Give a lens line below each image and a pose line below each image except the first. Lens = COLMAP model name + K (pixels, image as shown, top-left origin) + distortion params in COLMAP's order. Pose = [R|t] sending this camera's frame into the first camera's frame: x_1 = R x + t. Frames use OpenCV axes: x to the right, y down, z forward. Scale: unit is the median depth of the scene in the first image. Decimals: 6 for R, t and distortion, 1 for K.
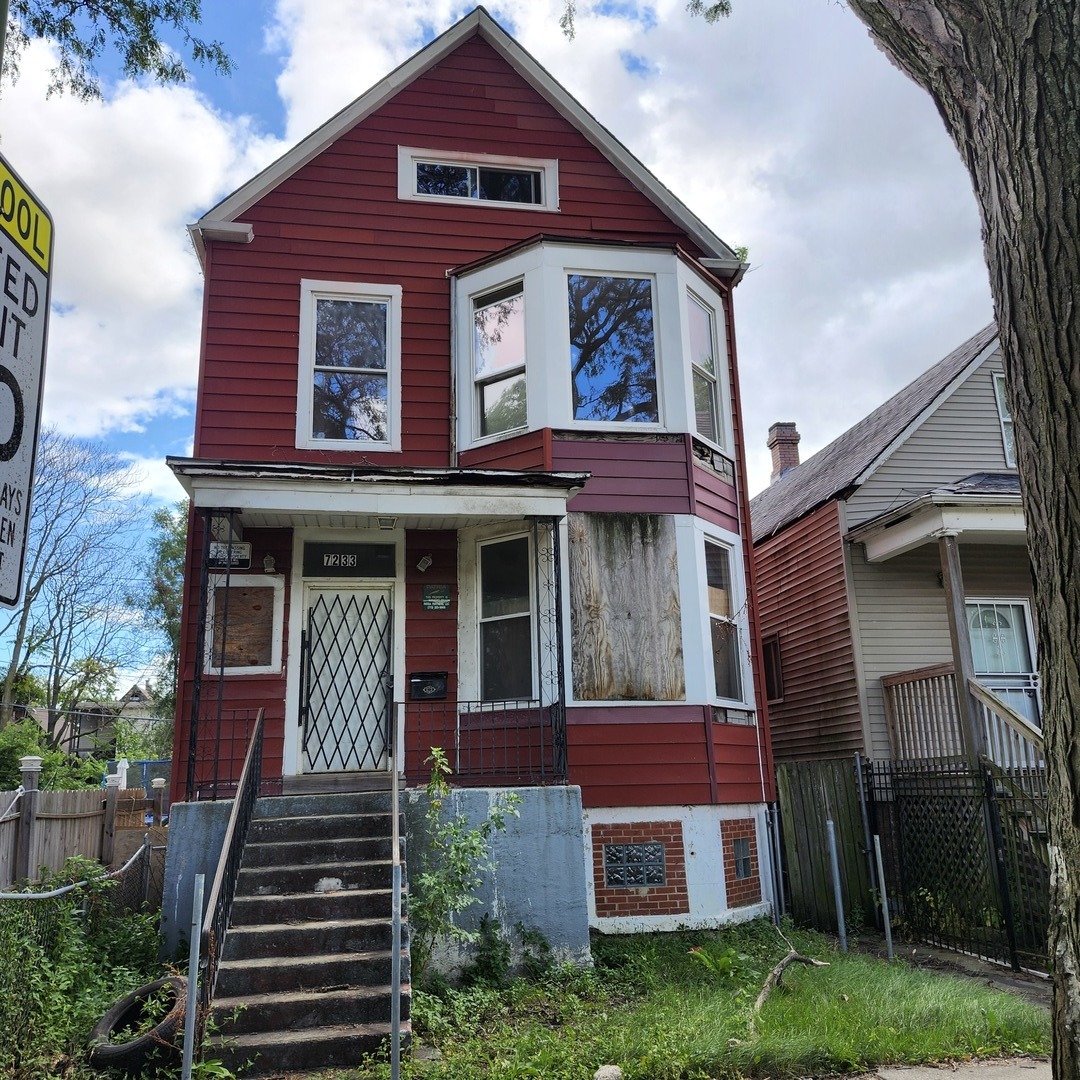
lens RADIAL K [[972.5, 0, 539.6], [0, 972.5, 528.8], [0, 0, 1]] dist [0.150411, -0.255900]
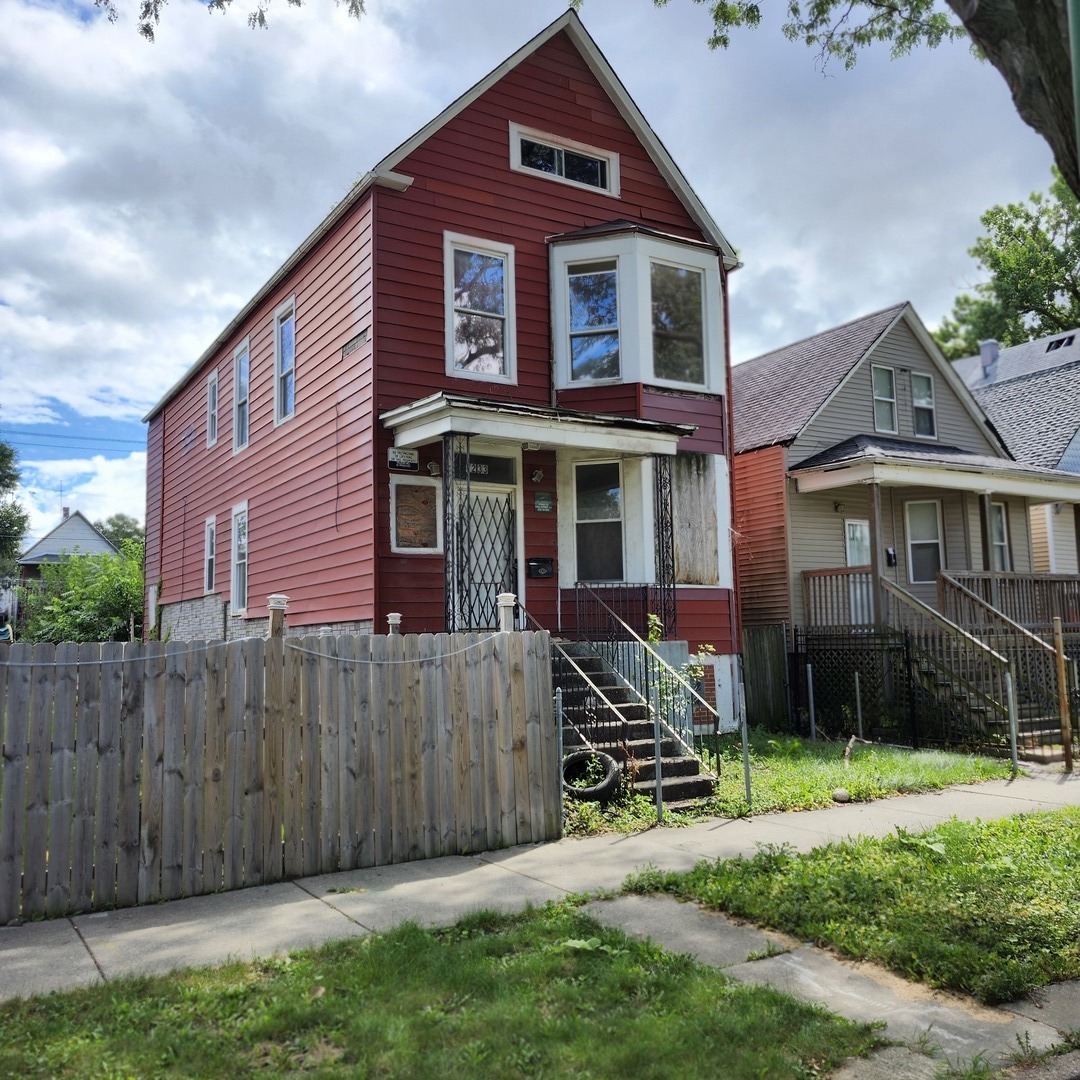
lens RADIAL K [[972.5, 0, 539.6], [0, 972.5, 528.8], [0, 0, 1]] dist [0.150411, -0.255900]
pose [[0.931564, 0.051287, 0.359943, -0.582965], [-0.098687, 0.988502, 0.114562, -0.044239], [-0.349928, -0.142244, 0.925914, -0.221375]]
